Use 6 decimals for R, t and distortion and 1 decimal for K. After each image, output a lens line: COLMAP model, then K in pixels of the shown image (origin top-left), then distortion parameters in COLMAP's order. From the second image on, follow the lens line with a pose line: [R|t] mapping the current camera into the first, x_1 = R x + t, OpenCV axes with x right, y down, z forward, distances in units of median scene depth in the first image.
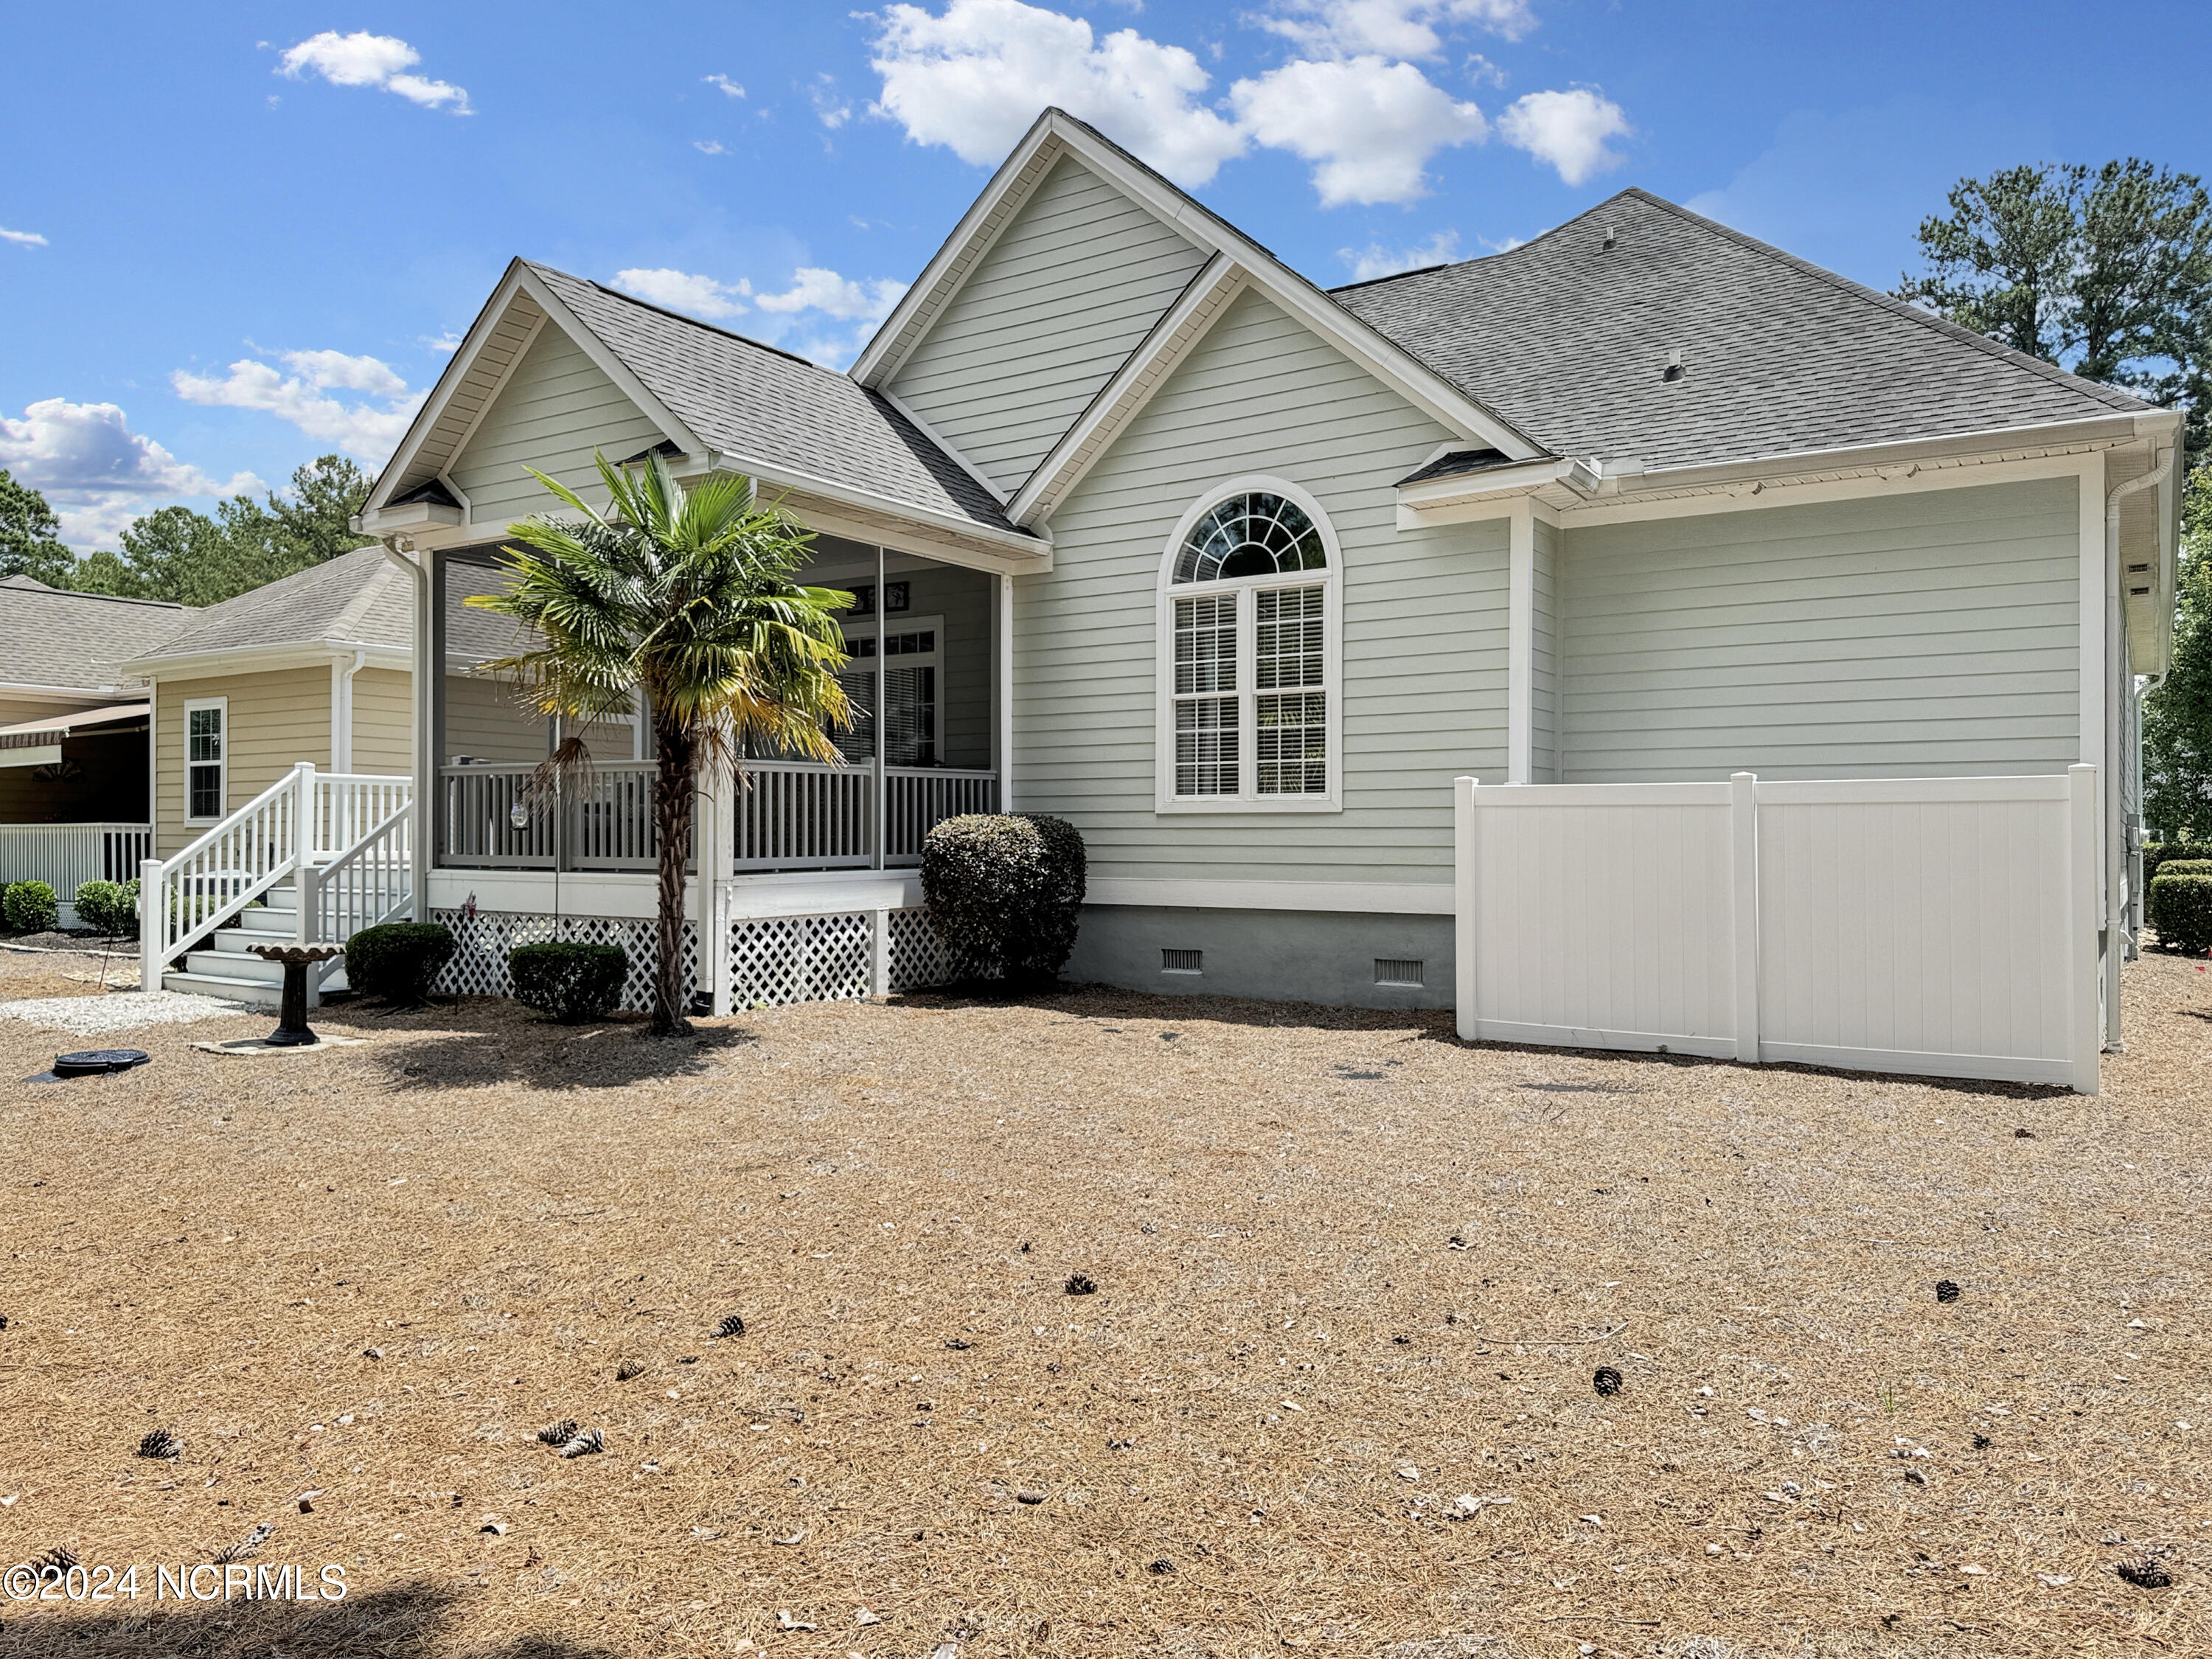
lens RADIAL K [[1563.1, 0, 1106.0], [0, 1563.1, 829.5], [0, 0, 1]] dist [0.002162, -0.000396]
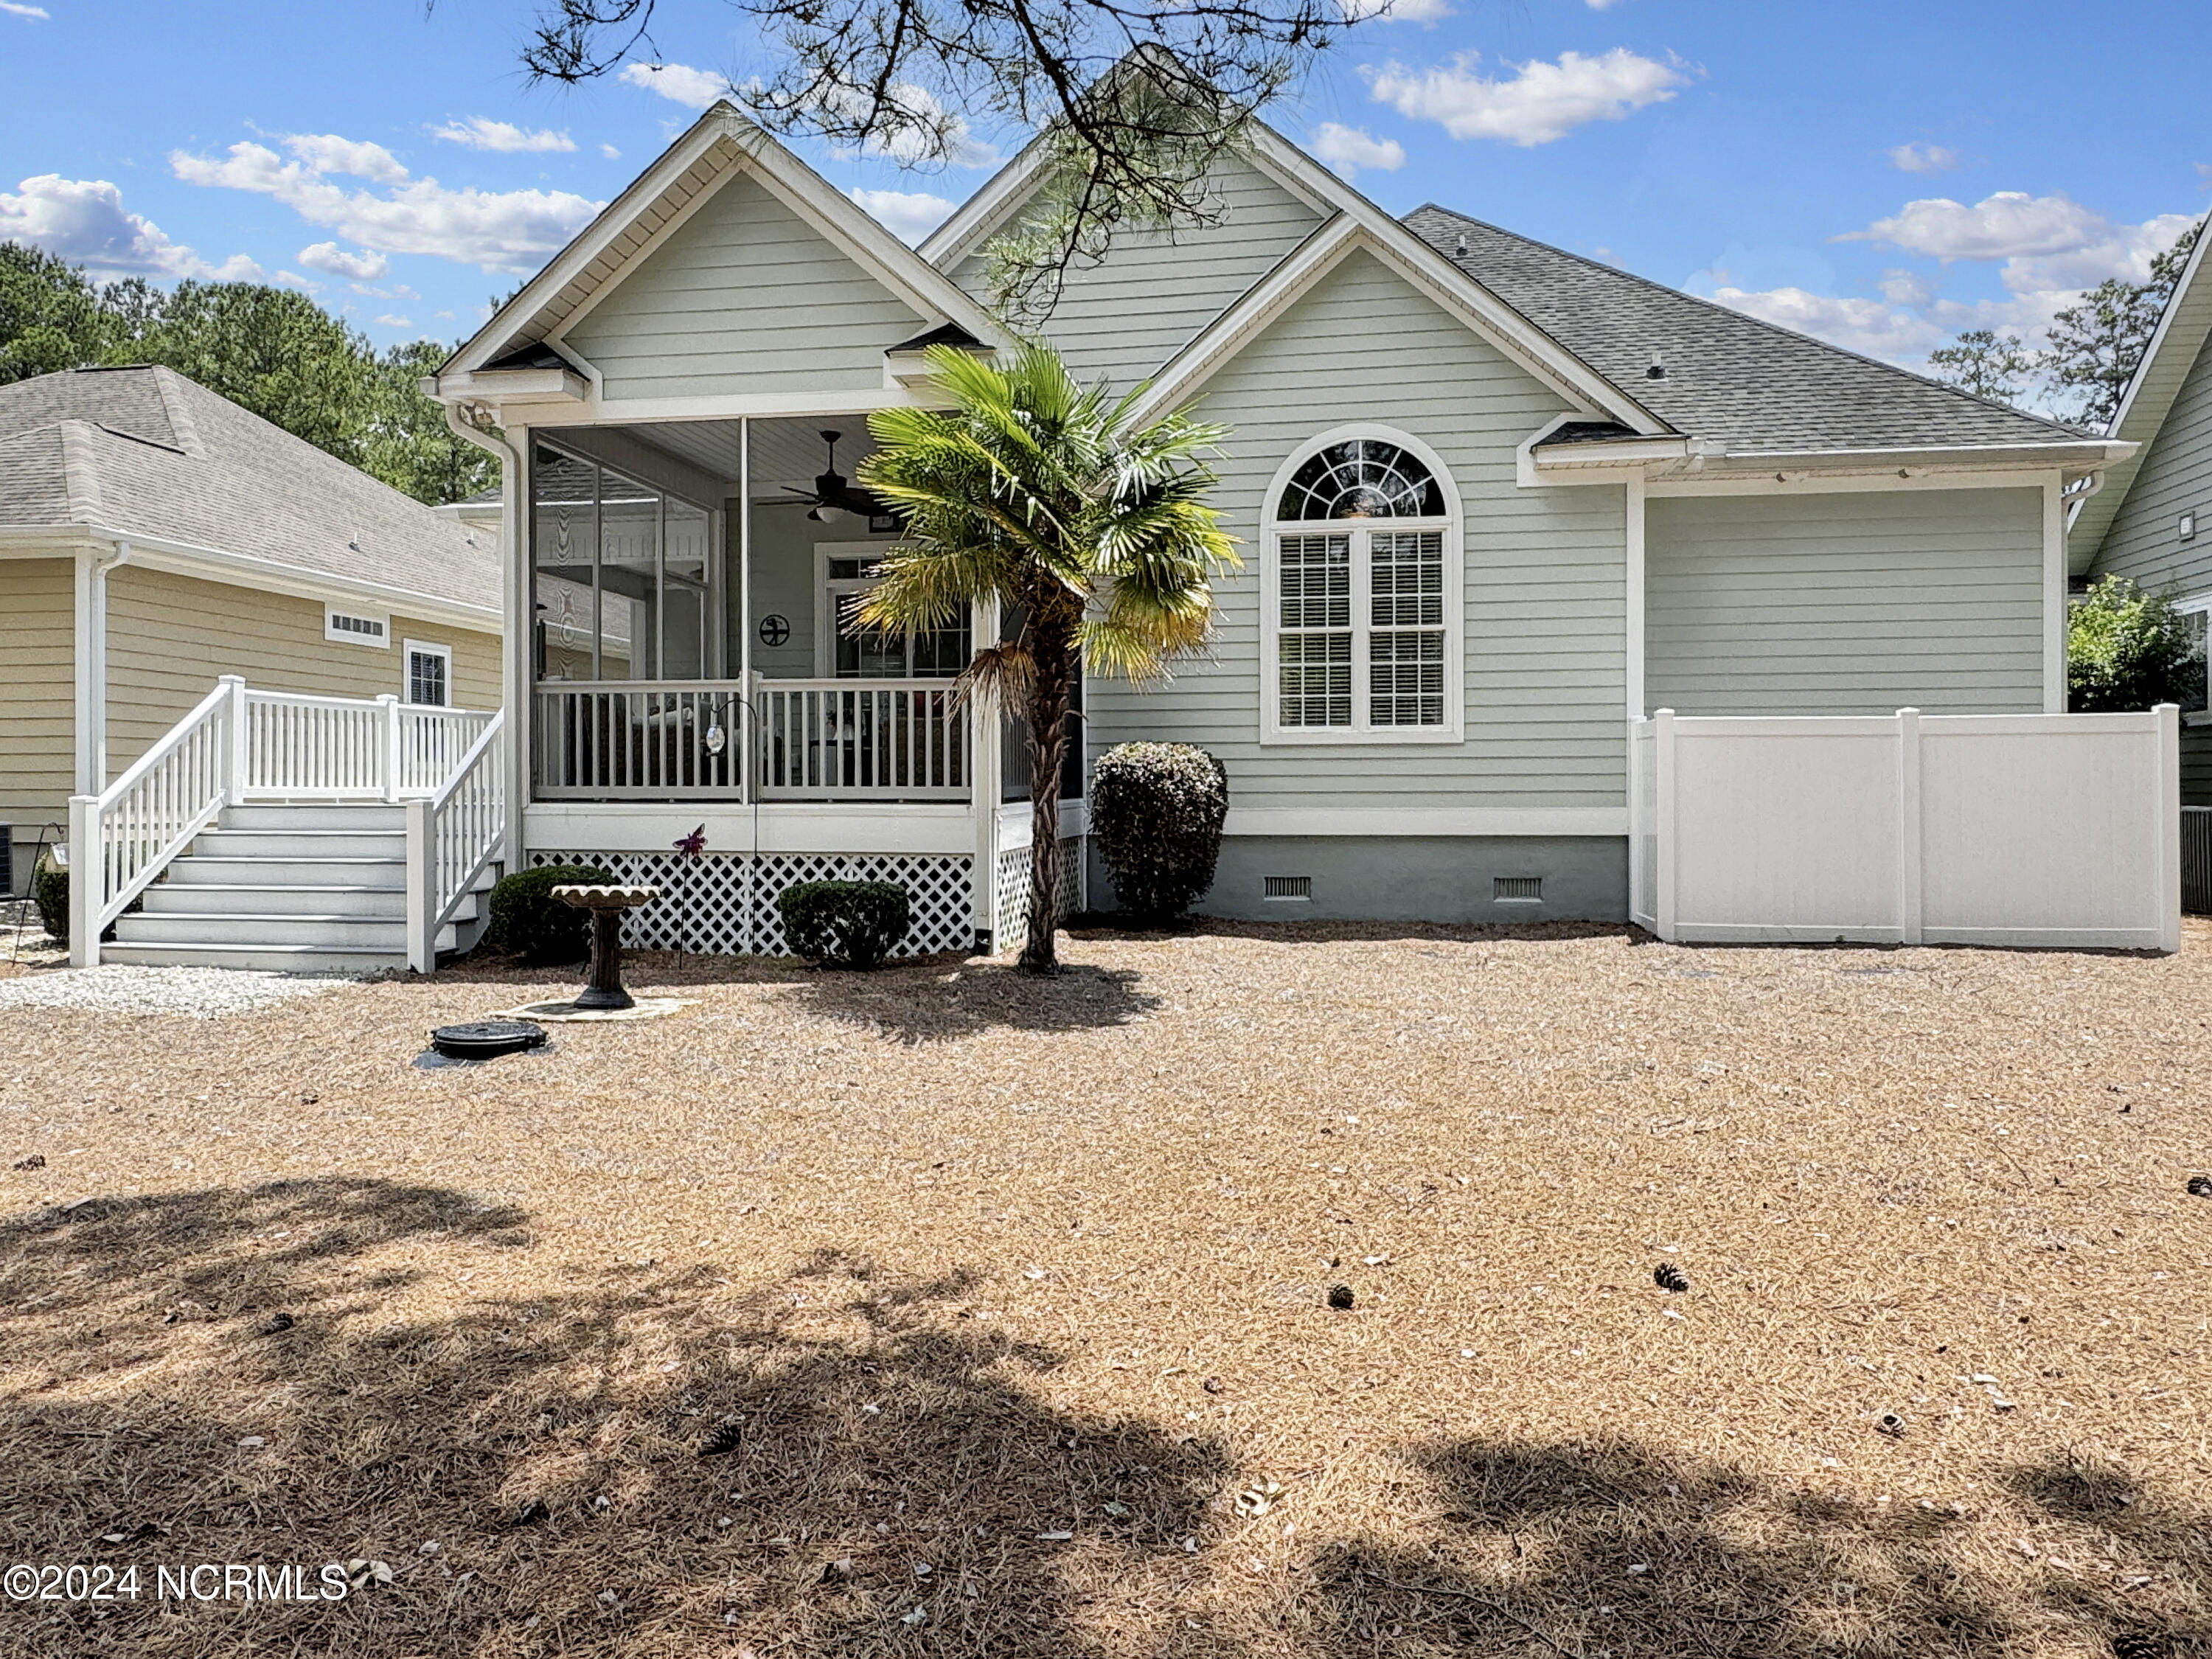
lens RADIAL K [[1514.1, 0, 1113.9], [0, 1514.1, 800.1], [0, 0, 1]] dist [-0.132251, 0.187156]
pose [[0.917187, -0.006830, 0.398398, -0.472633], [0.002148, 0.999923, 0.012198, 0.014636], [-0.398451, -0.010332, 0.917131, 0.142129]]
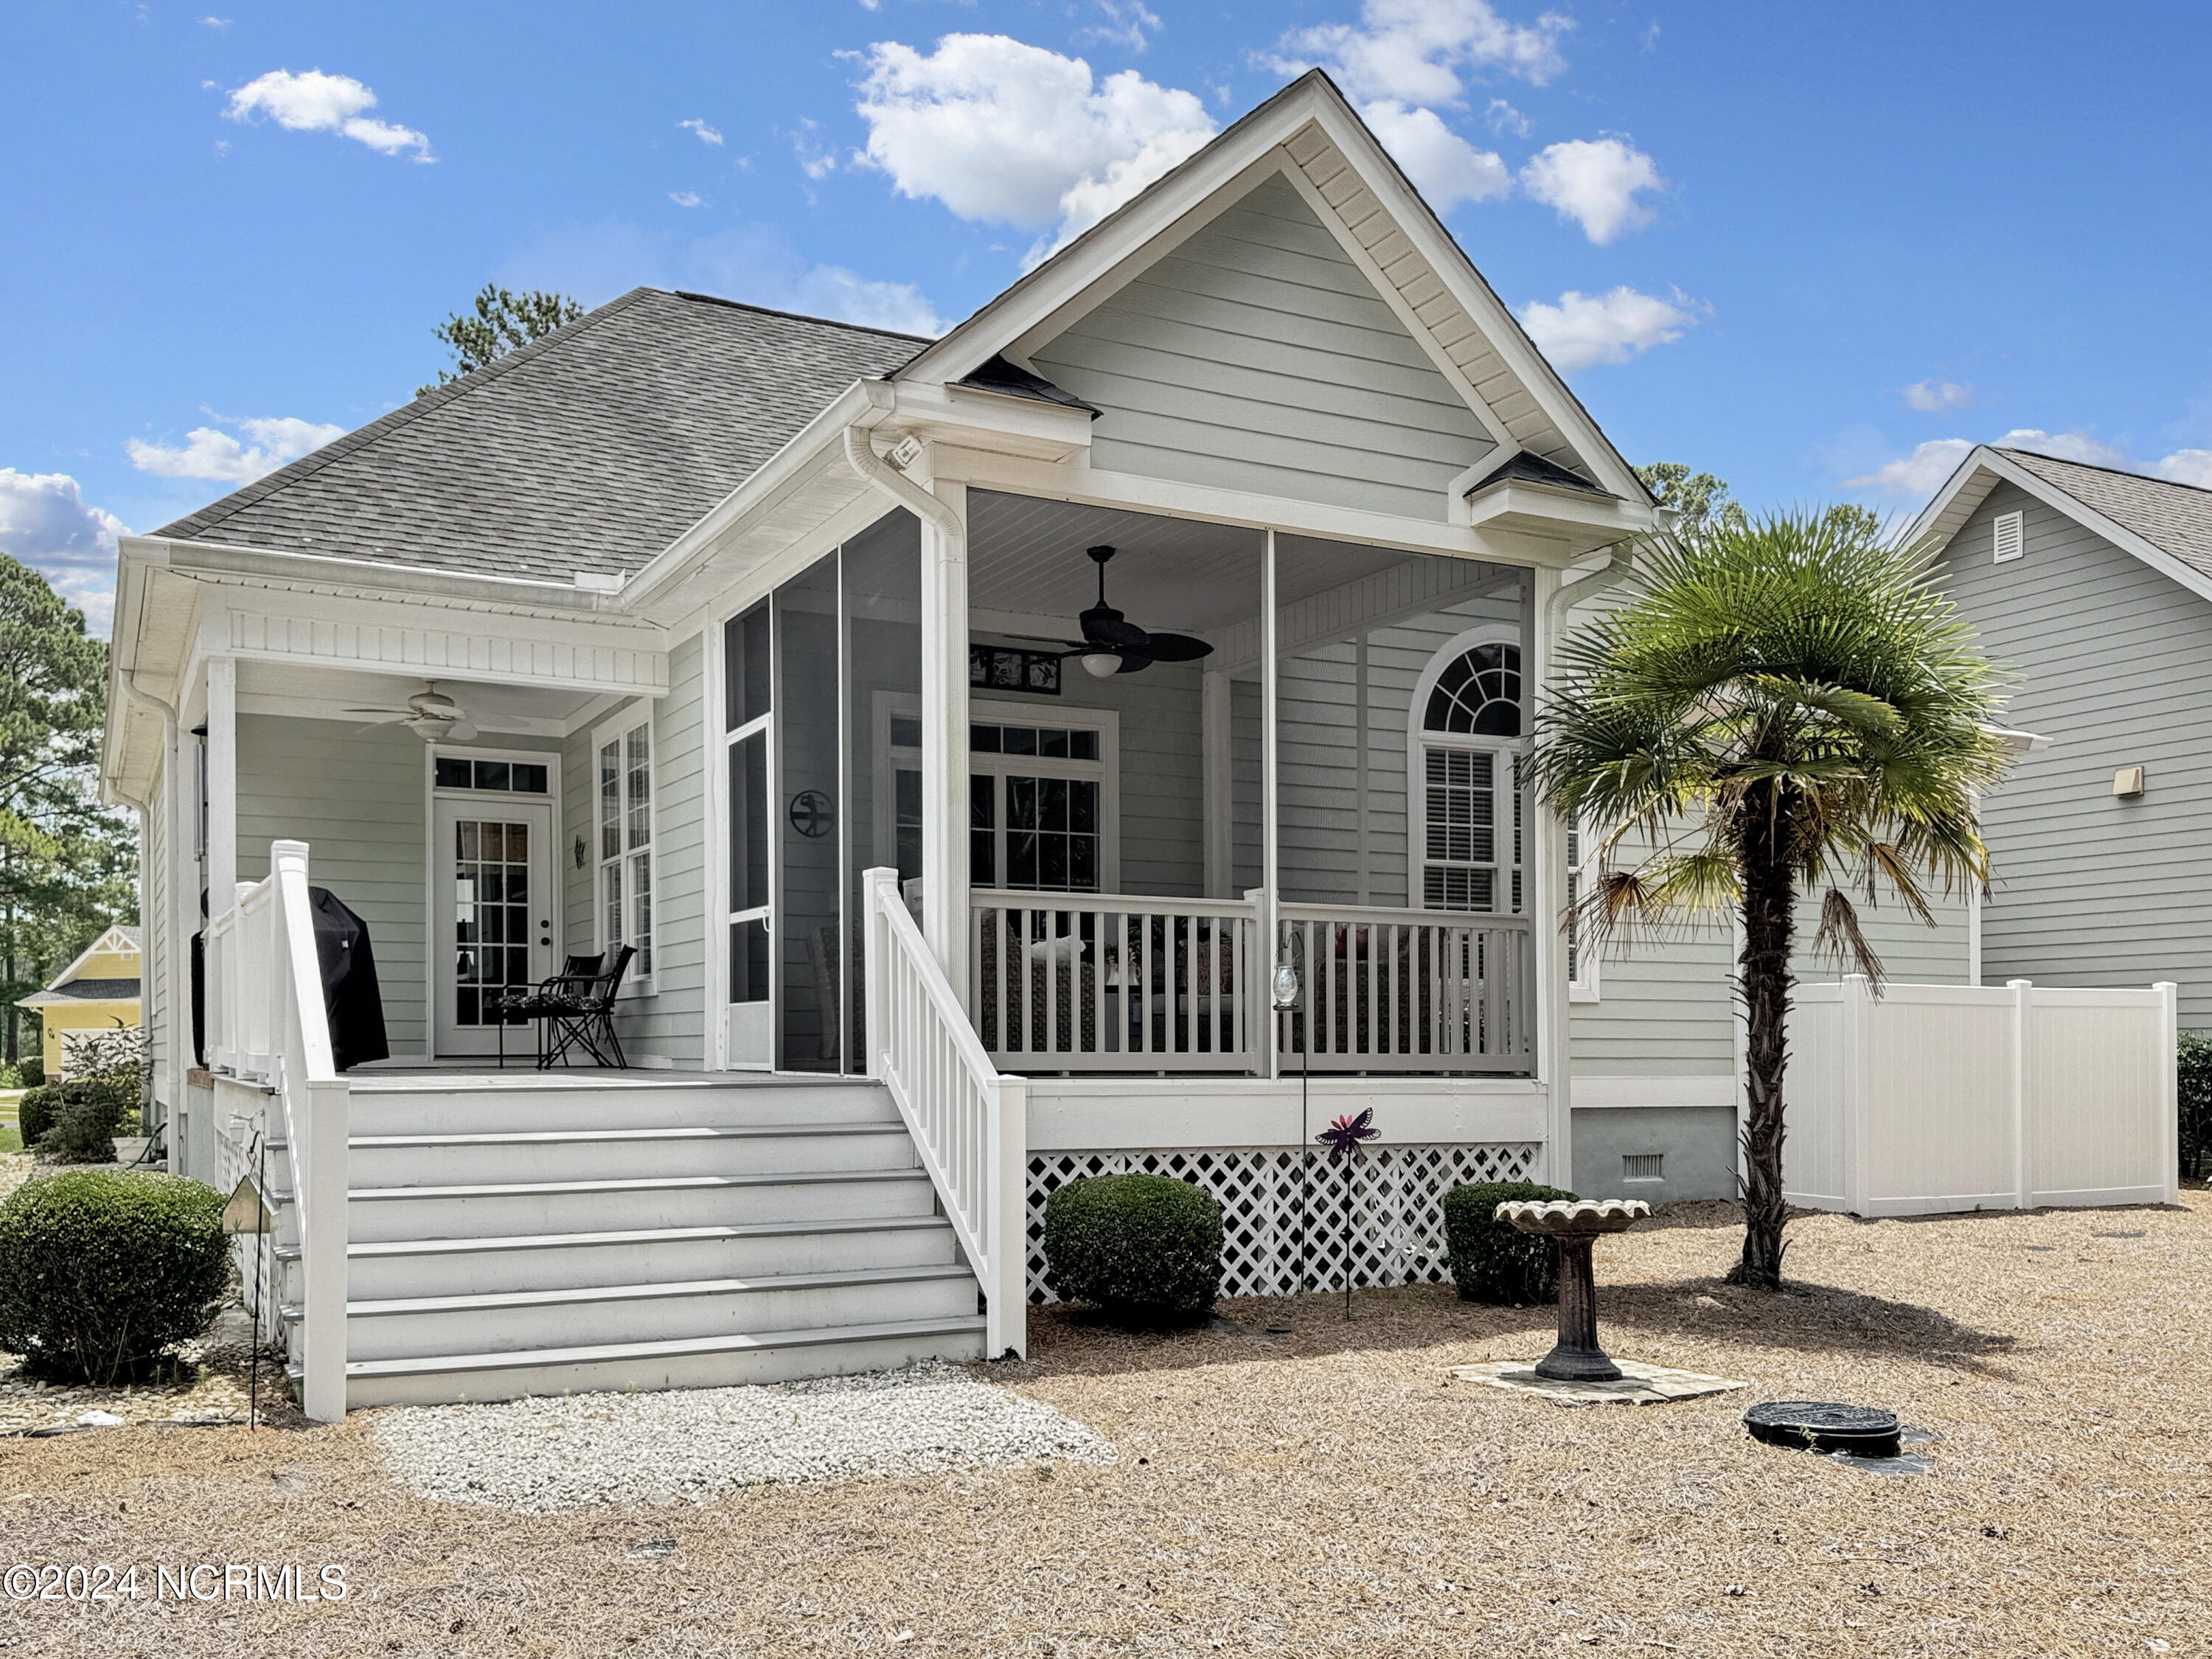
lens RADIAL K [[2029.5, 0, 1106.0], [0, 2029.5, 829.5], [0, 0, 1]] dist [-0.205288, 0.297896]
pose [[0.504763, 0.094051, 0.858119, -1.026752], [-0.013272, 0.994775, -0.101221, 0.010995], [-0.863156, 0.039704, 0.503374, 0.629390]]
